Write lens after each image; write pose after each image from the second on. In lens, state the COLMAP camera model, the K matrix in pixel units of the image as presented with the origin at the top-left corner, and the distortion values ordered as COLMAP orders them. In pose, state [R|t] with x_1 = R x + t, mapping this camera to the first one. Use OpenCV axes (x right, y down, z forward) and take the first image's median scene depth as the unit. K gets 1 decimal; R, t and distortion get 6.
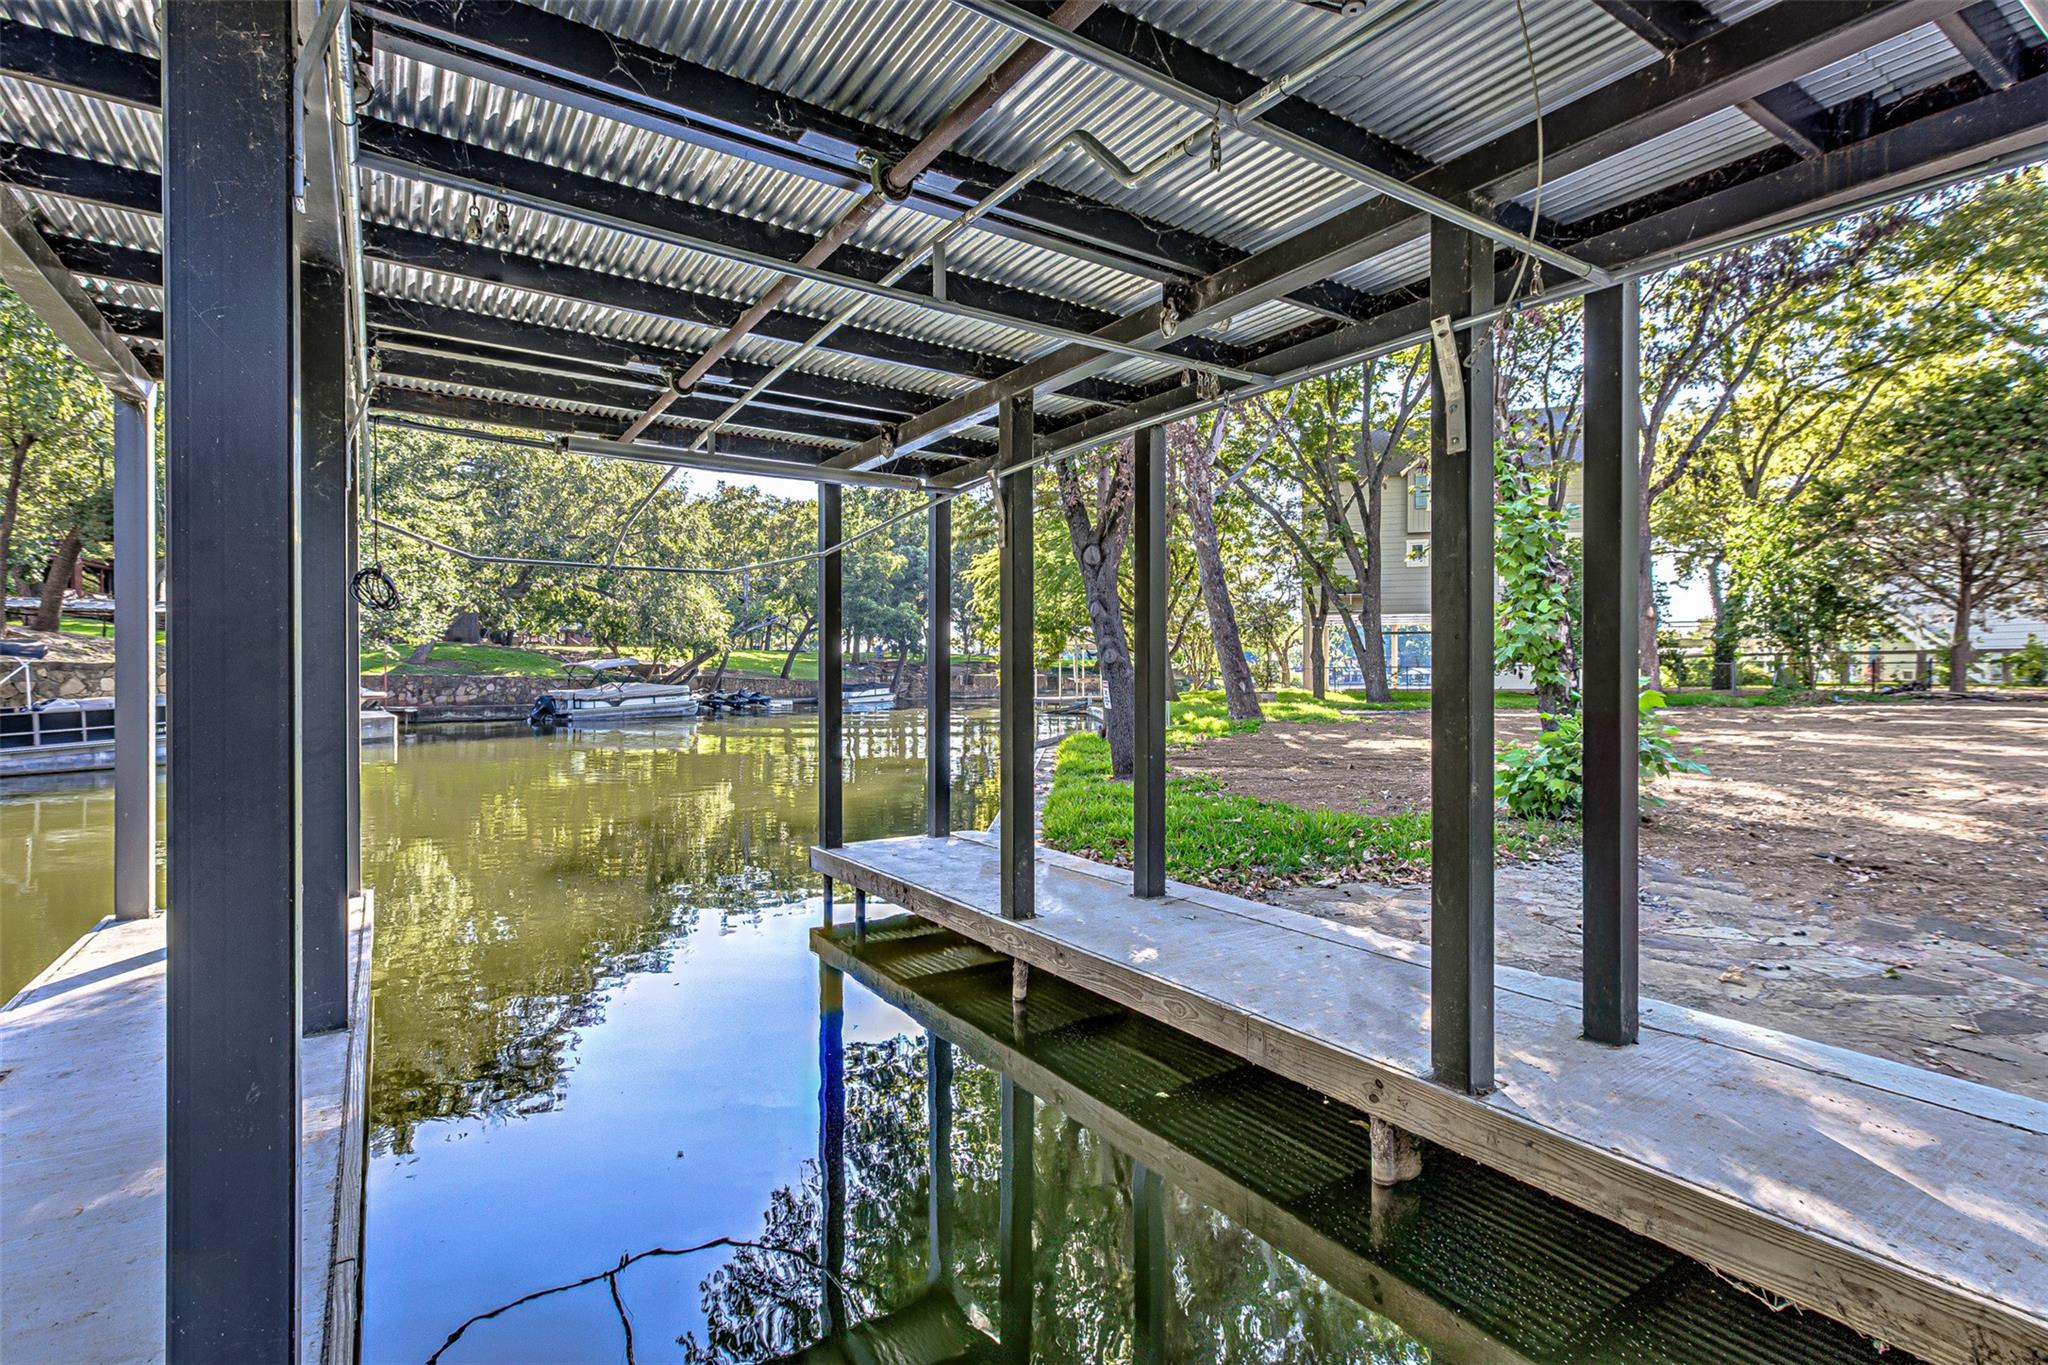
lens RADIAL K [[981.2, 0, 1019.6], [0, 981.2, 688.3], [0, 0, 1]] dist [0.011917, 0.000780]
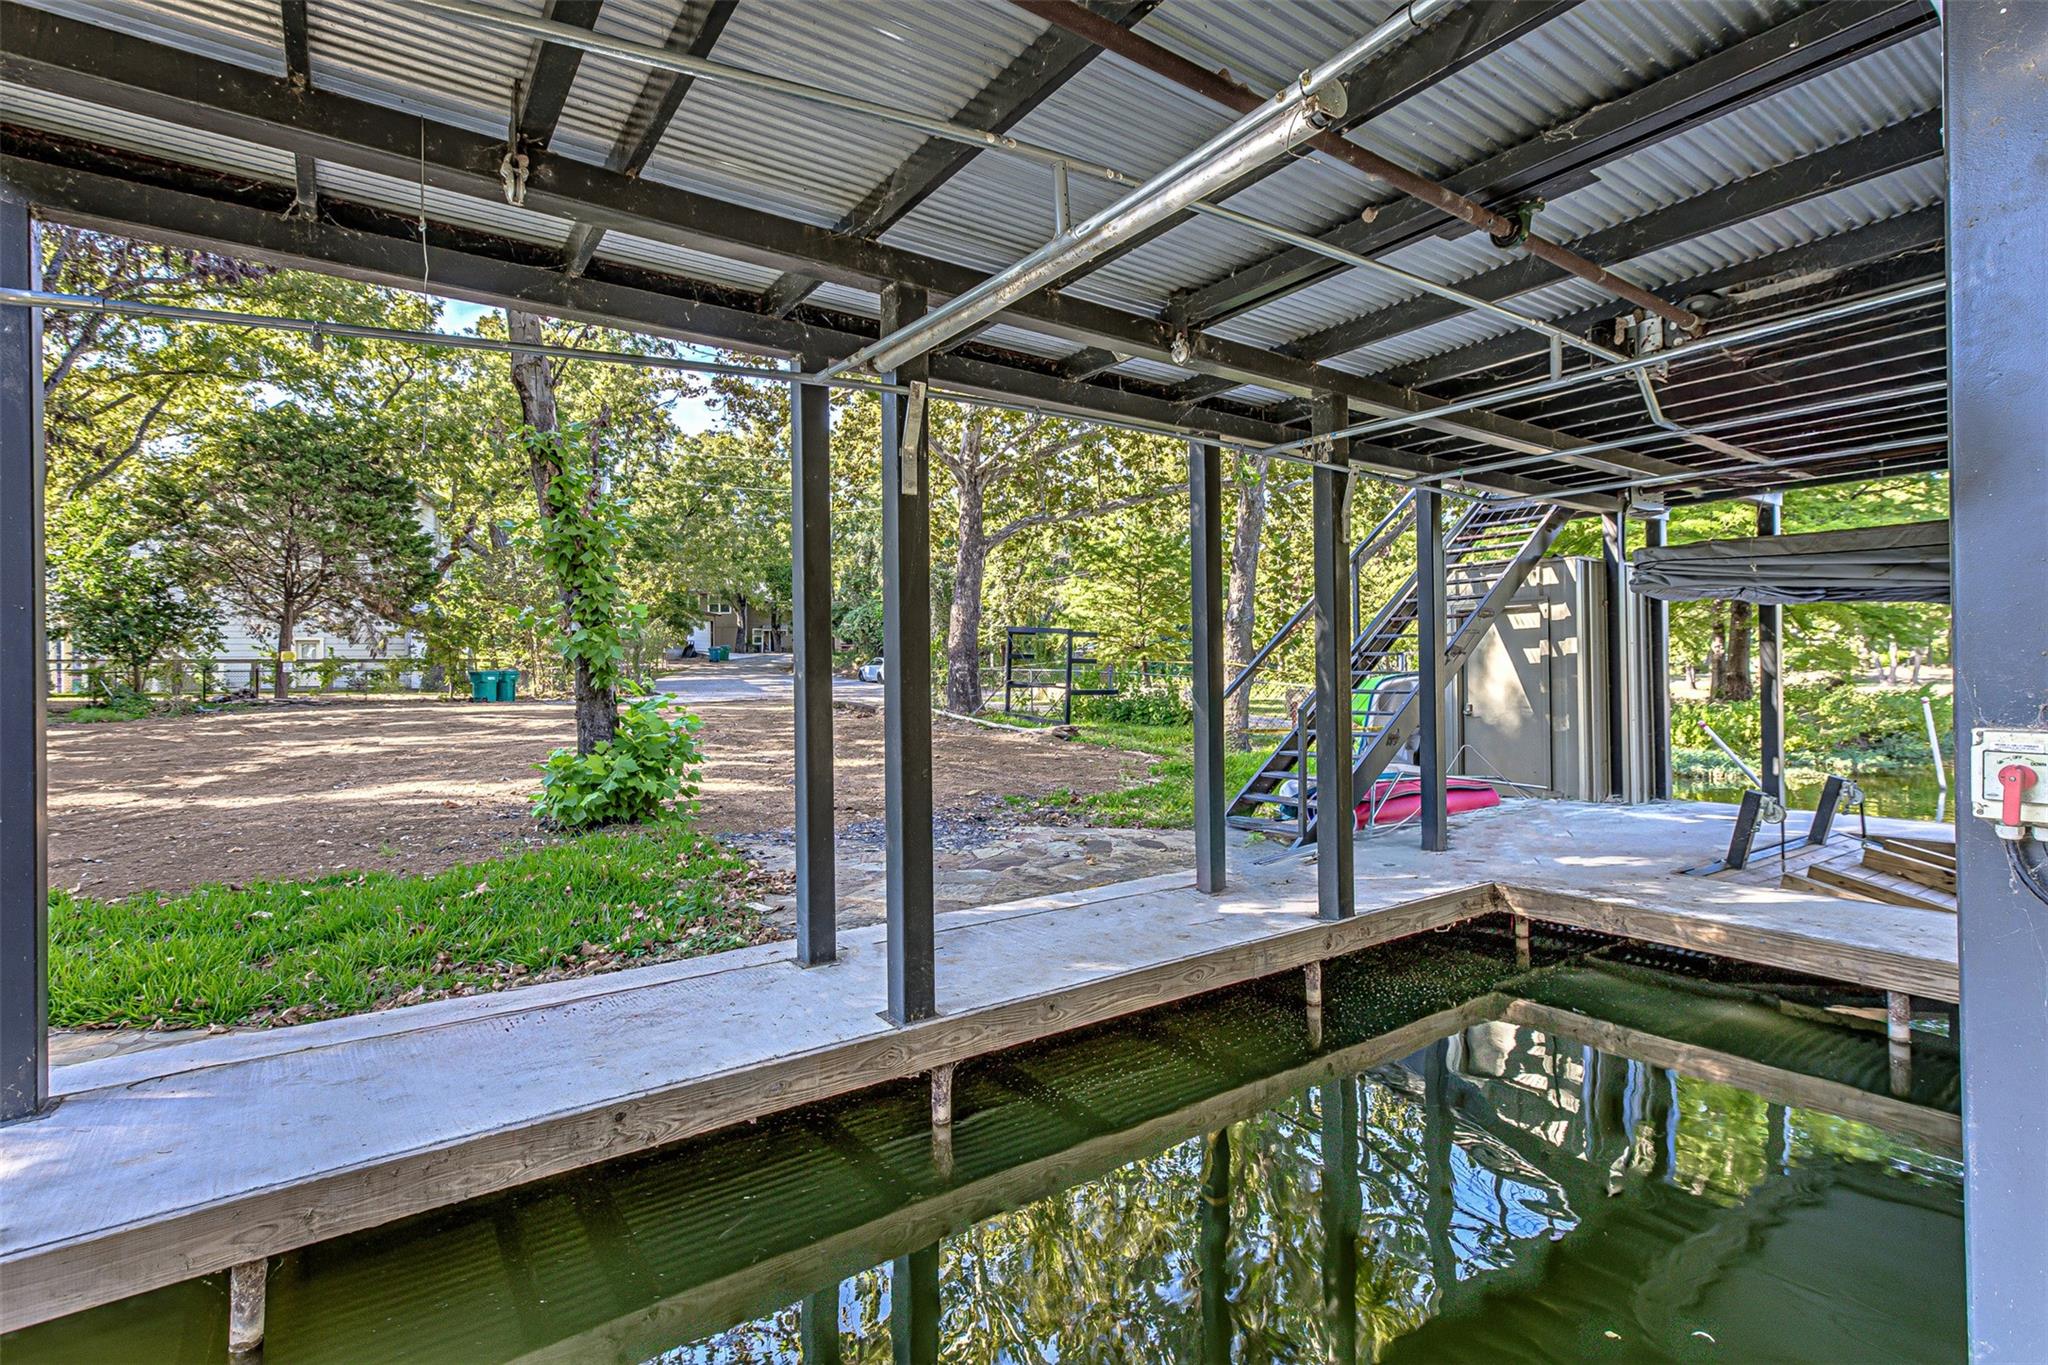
lens RADIAL K [[962.3, 0, 1020.3], [0, 962.3, 676.0], [0, 0, 1]] dist [0.003809, 0.000909]
pose [[-0.034139, 0.000737, 0.999417, -0.724472], [0.019363, 0.999813, -0.000076, -0.022872], [-0.999229, 0.019349, -0.034147, 0.934726]]
